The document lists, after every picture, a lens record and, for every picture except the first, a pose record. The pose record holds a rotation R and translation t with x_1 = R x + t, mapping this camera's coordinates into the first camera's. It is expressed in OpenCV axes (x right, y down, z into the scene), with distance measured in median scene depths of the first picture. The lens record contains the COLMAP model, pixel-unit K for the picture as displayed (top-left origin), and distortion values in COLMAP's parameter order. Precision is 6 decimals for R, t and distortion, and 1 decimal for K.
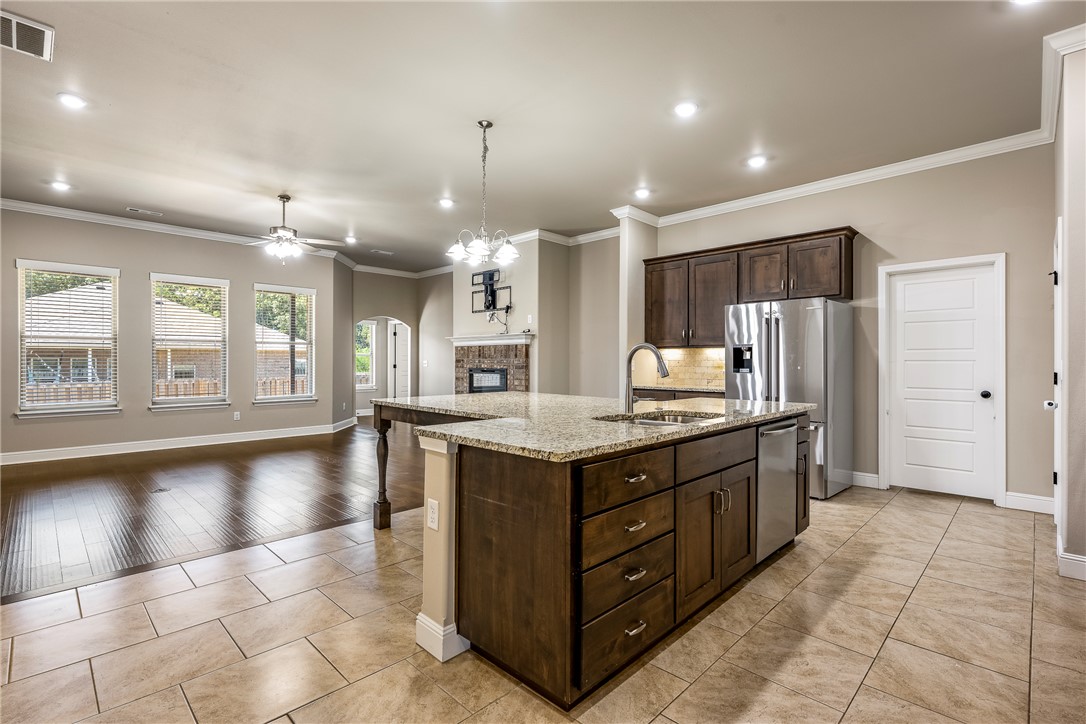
lens RADIAL K [[507.9, 0, 550.0], [0, 507.9, 361.0], [0, 0, 1]] dist [-0.004949, -0.000339]
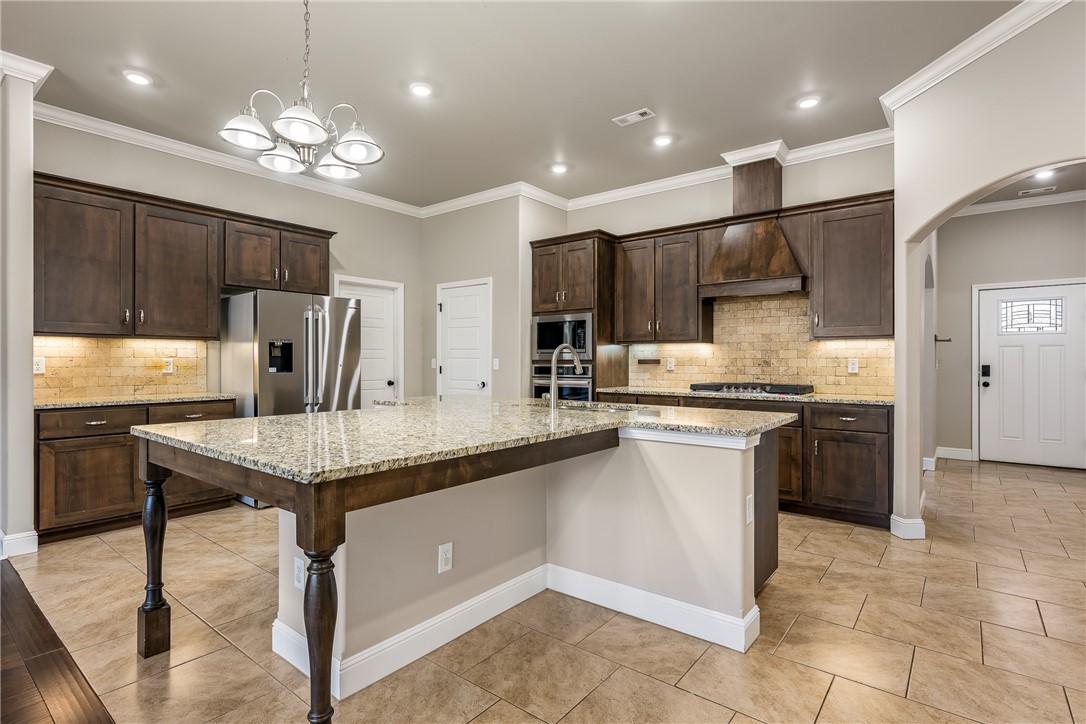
lens RADIAL K [[519.7, 0, 539.4], [0, 519.7, 364.7], [0, 0, 1]] dist [-0.002361, -0.000768]
pose [[-0.087487, -0.012120, 0.996092, -0.354081], [-0.002315, 0.999926, 0.011964, -0.000878], [-0.996163, -0.001260, -0.087508, 0.433471]]
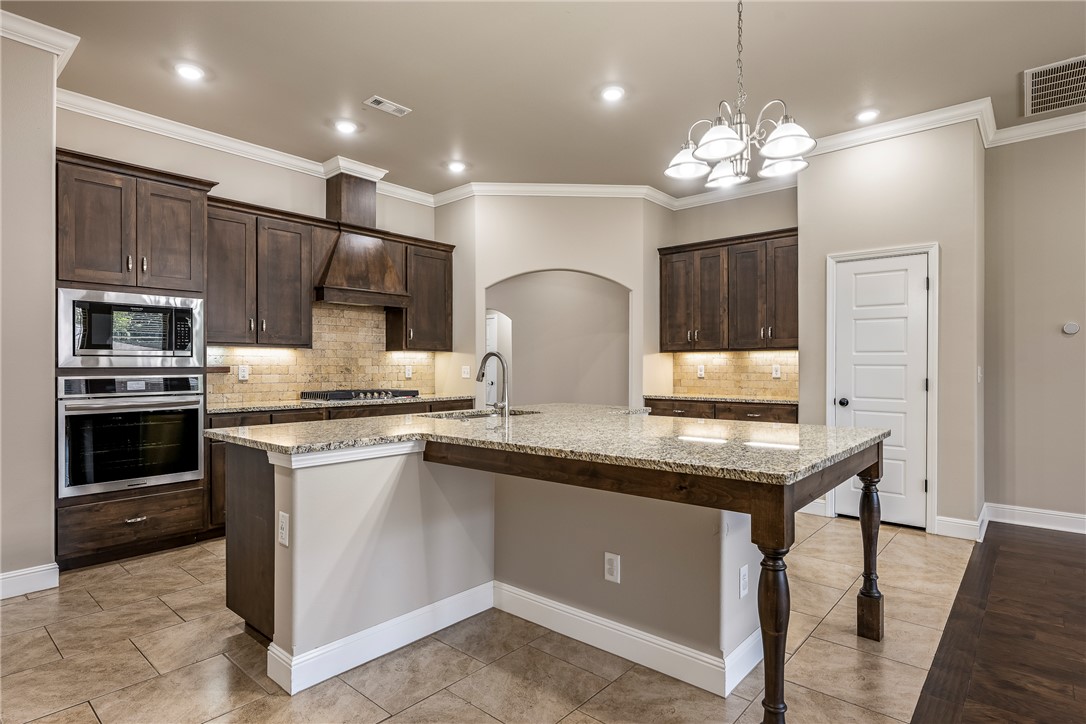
lens RADIAL K [[578.8, 0, 536.5], [0, 578.8, 367.0], [0, 0, 1]] dist [-0.004322, -0.000472]
pose [[-0.999234, -0.002127, -0.039079, 0.041148], [-0.002073, 0.999997, -0.001420, 0.000356], [0.039082, -0.001338, -0.999235, 0.841194]]
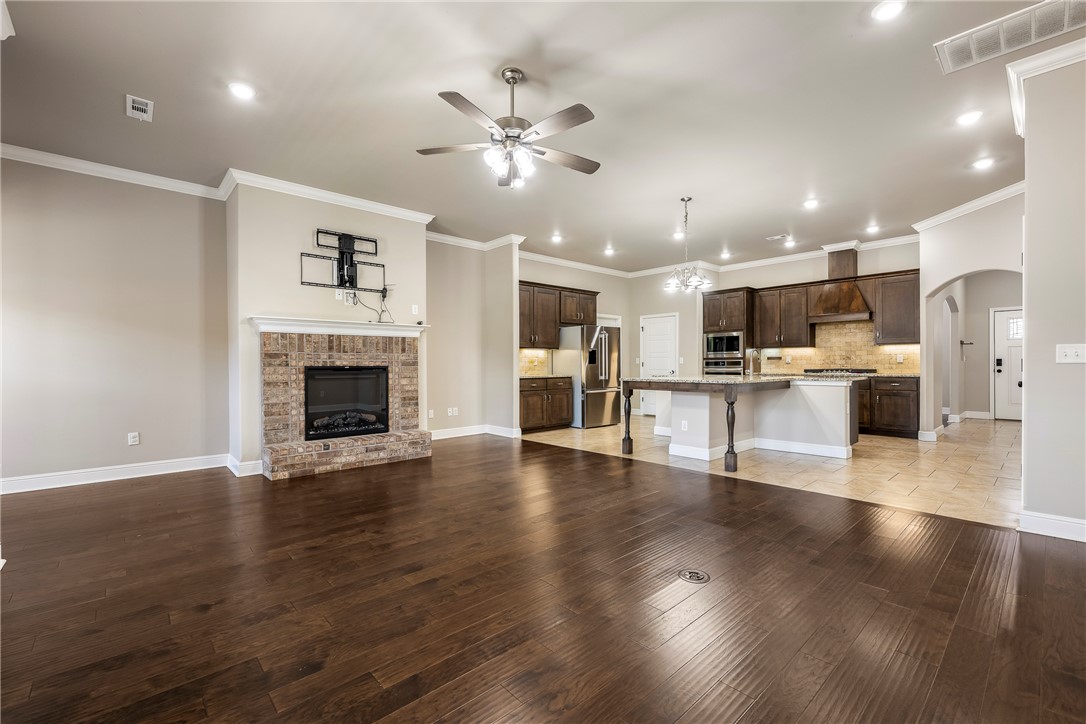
lens RADIAL K [[447.5, 0, 542.6], [0, 447.5, 368.9], [0, 0, 1]] dist [0.002115, 0.000368]
pose [[0.077839, -0.013747, 0.996871, -0.799294], [0.005007, 0.999898, 0.013398, 0.012005], [-0.996953, 0.003948, 0.077899, 0.705735]]
